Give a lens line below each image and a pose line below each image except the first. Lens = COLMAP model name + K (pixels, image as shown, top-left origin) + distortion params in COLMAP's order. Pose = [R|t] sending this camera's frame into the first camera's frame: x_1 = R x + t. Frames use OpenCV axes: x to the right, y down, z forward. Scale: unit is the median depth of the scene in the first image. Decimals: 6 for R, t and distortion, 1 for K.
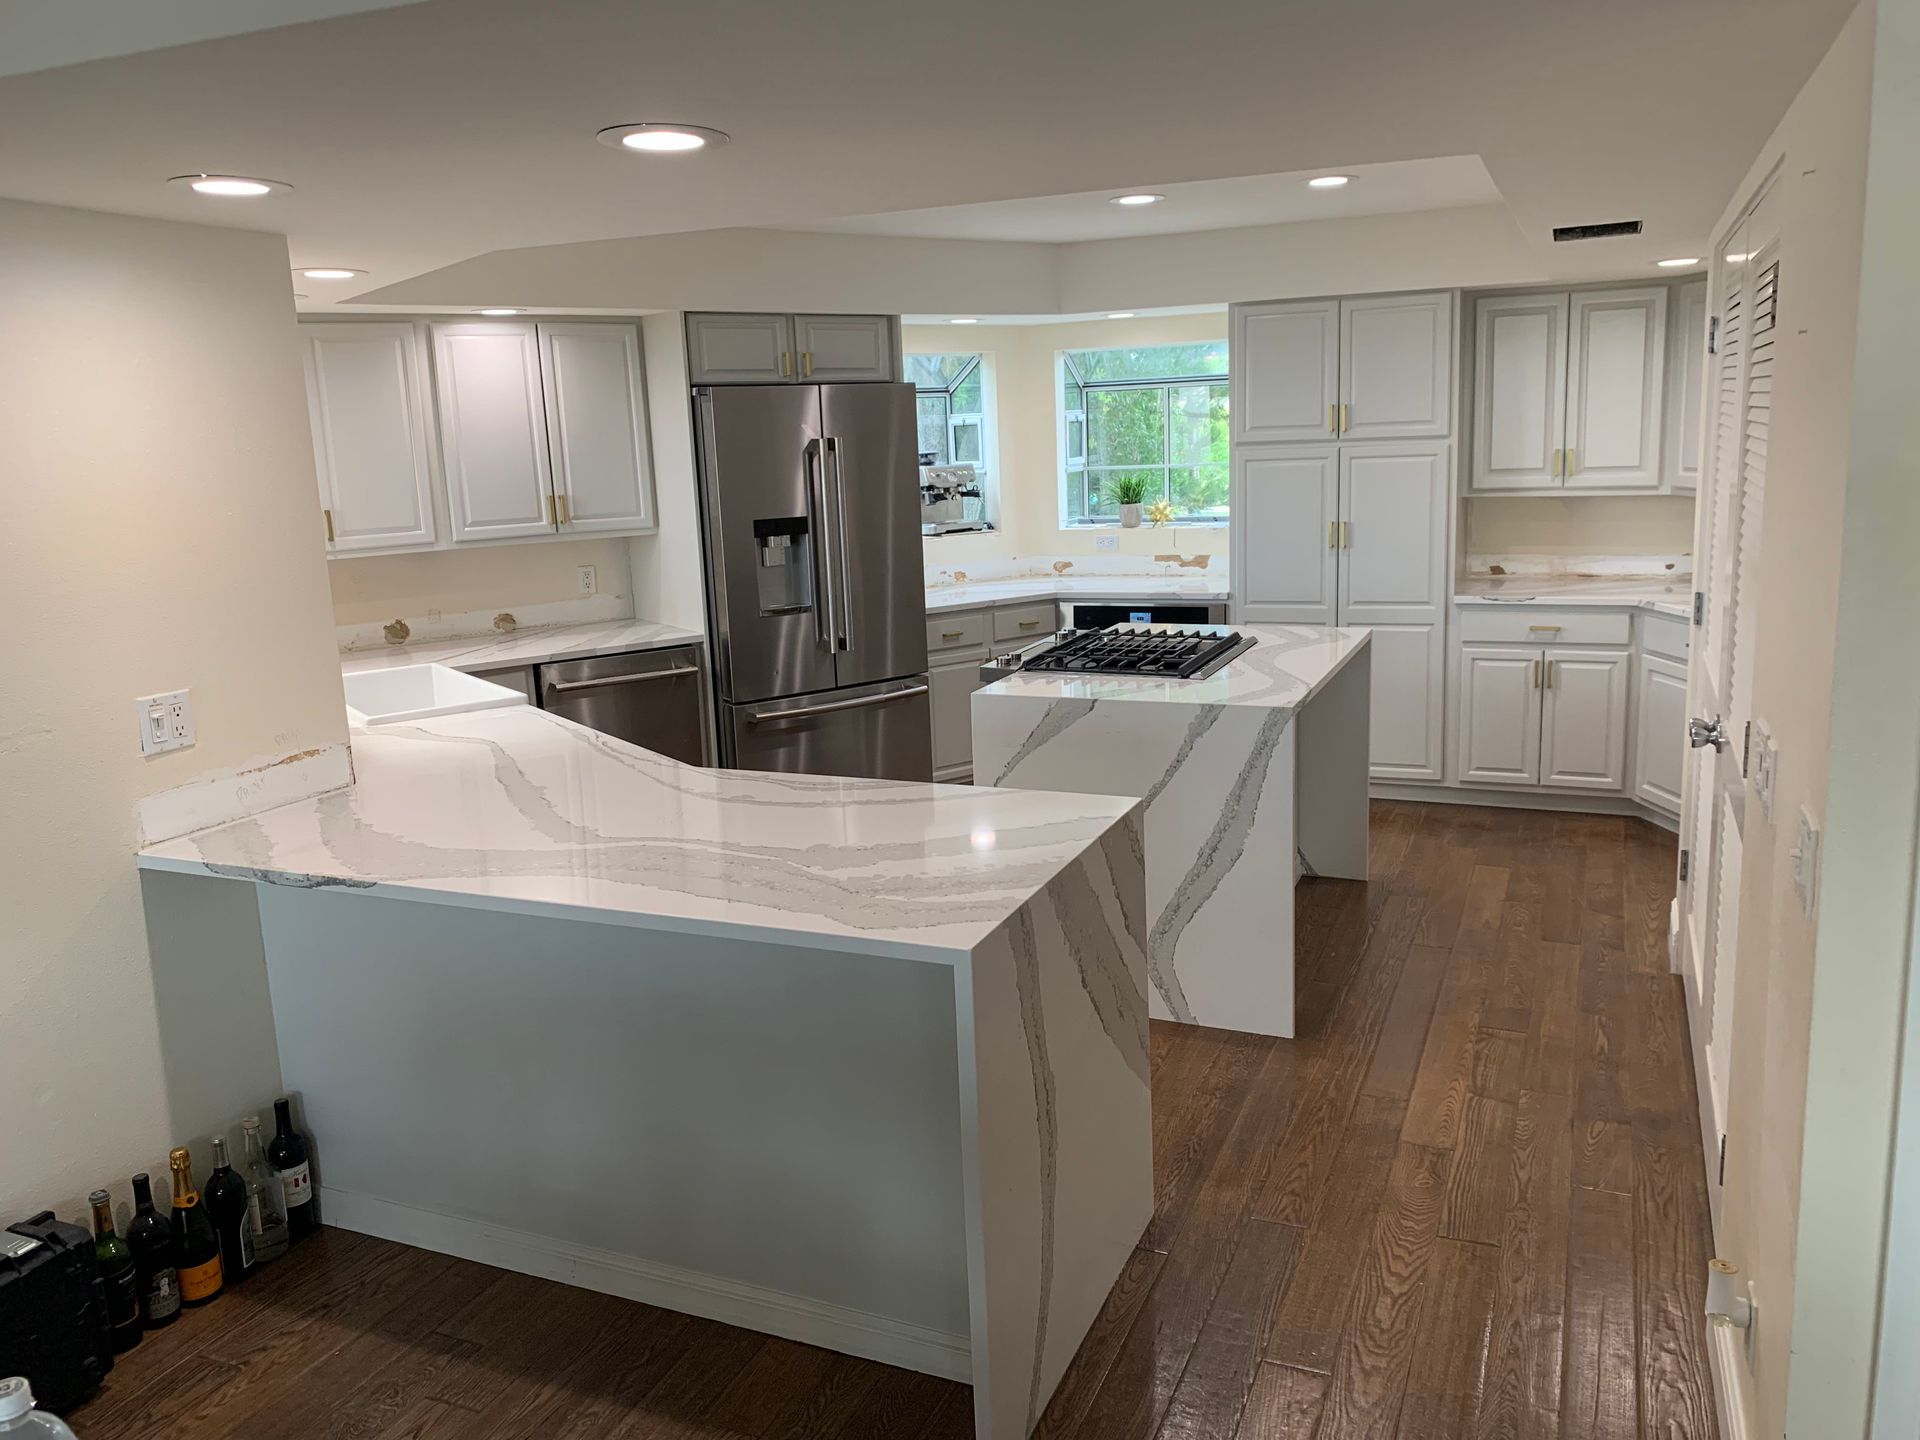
lens RADIAL K [[1464.9, 0, 950.7], [0, 1464.9, 719.3], [0, 0, 1]] dist [0.037971, -0.056329]
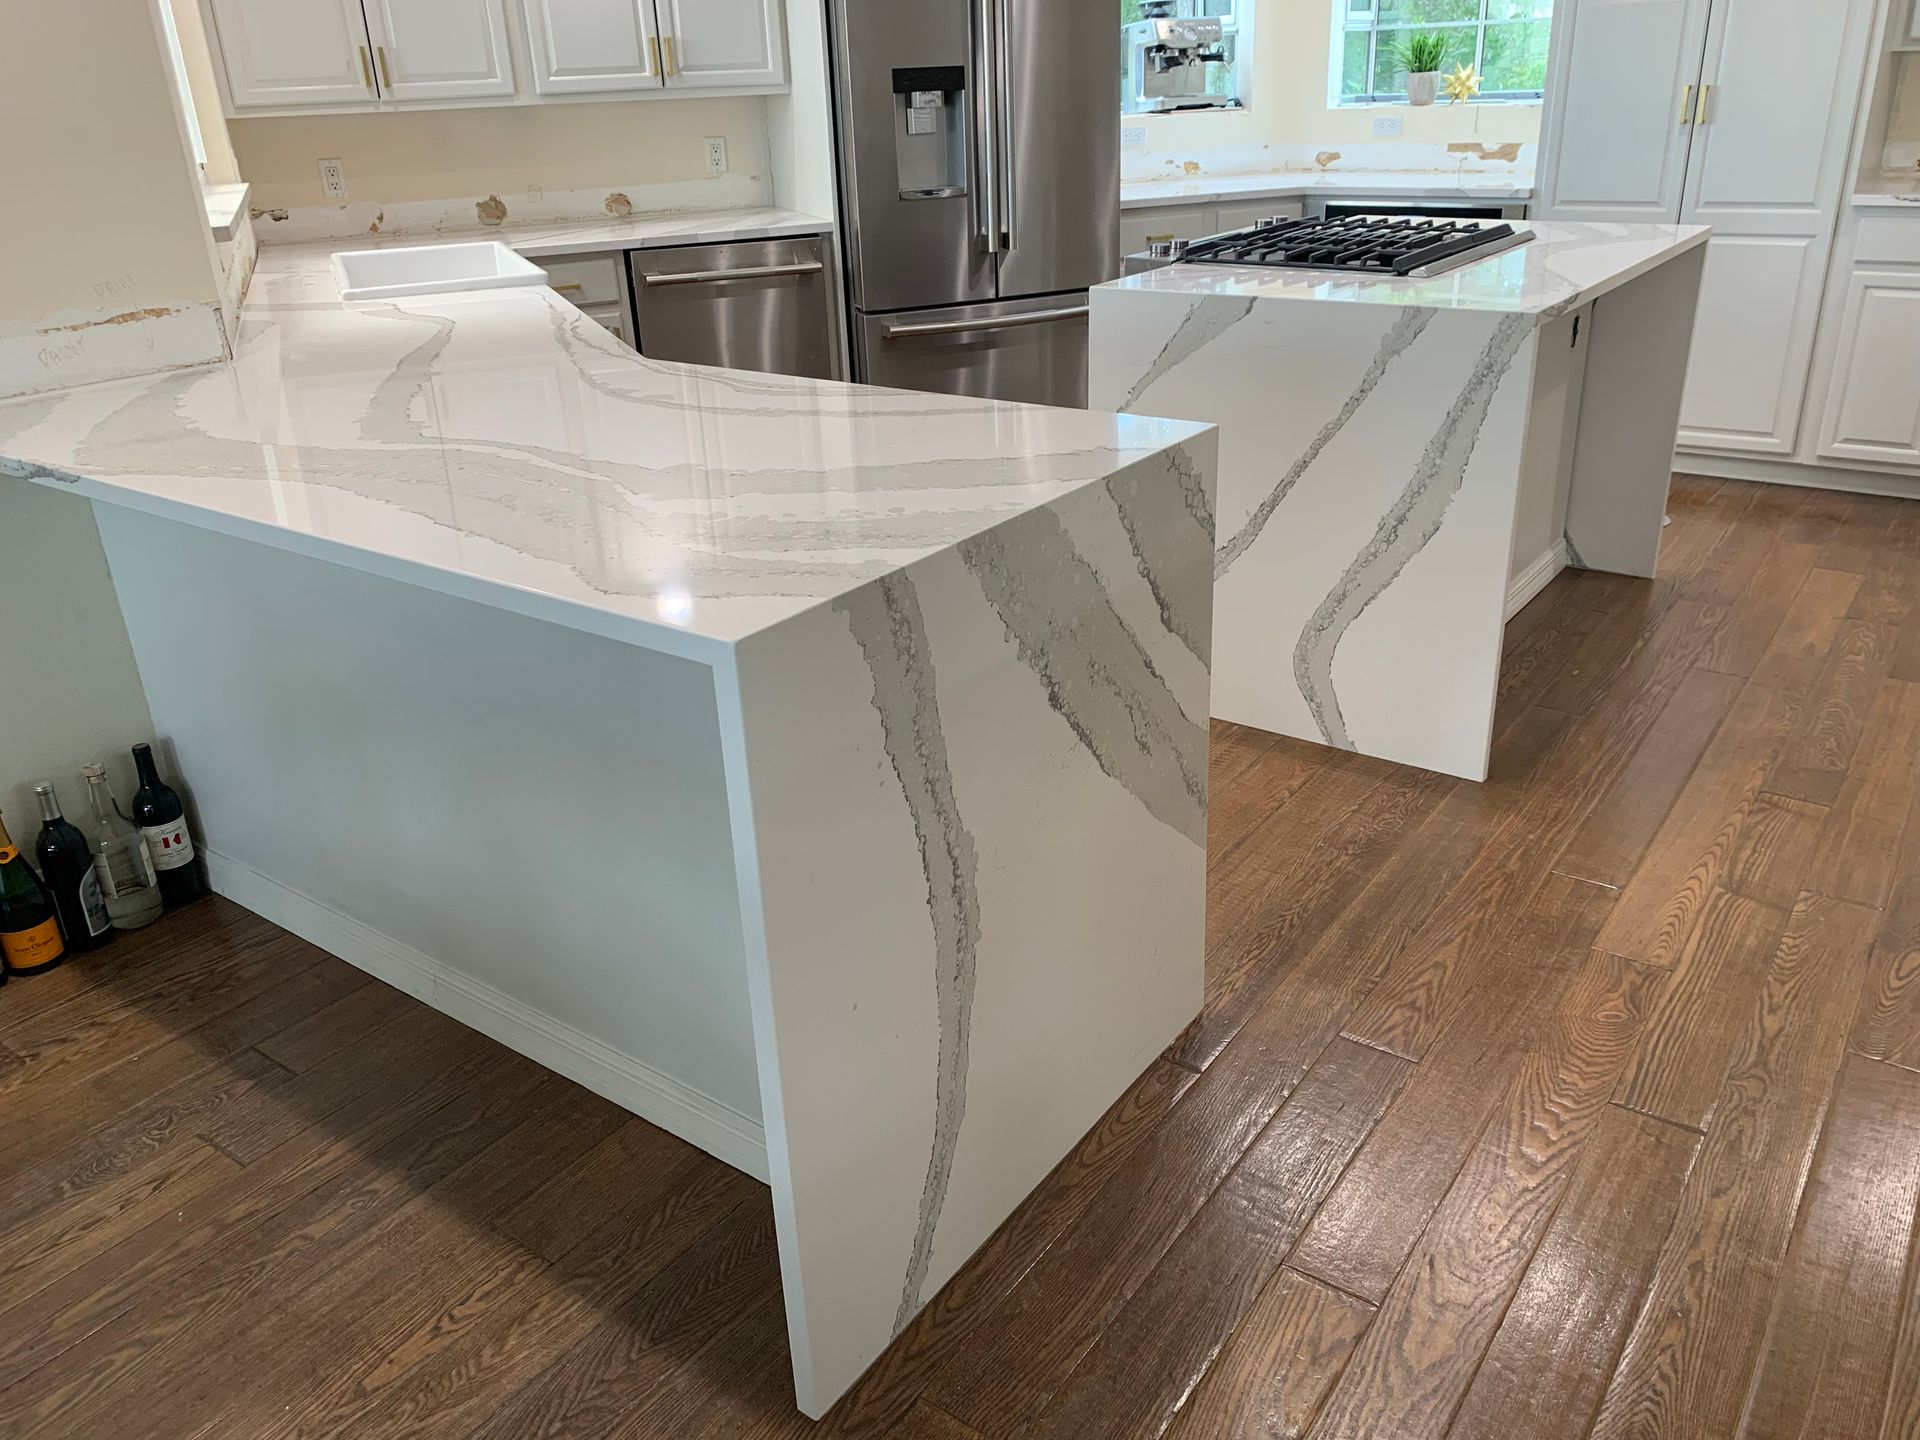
lens RADIAL K [[1444.1, 0, 942.7], [0, 1444.1, 726.7], [0, 0, 1]] dist [0.037142, -0.053700]
pose [[0.974845, 0.092635, -0.202720, 0.107634], [-0.042319, 0.969921, 0.239714, 0.024868], [0.218829, -0.225106, 0.949443, 0.240153]]
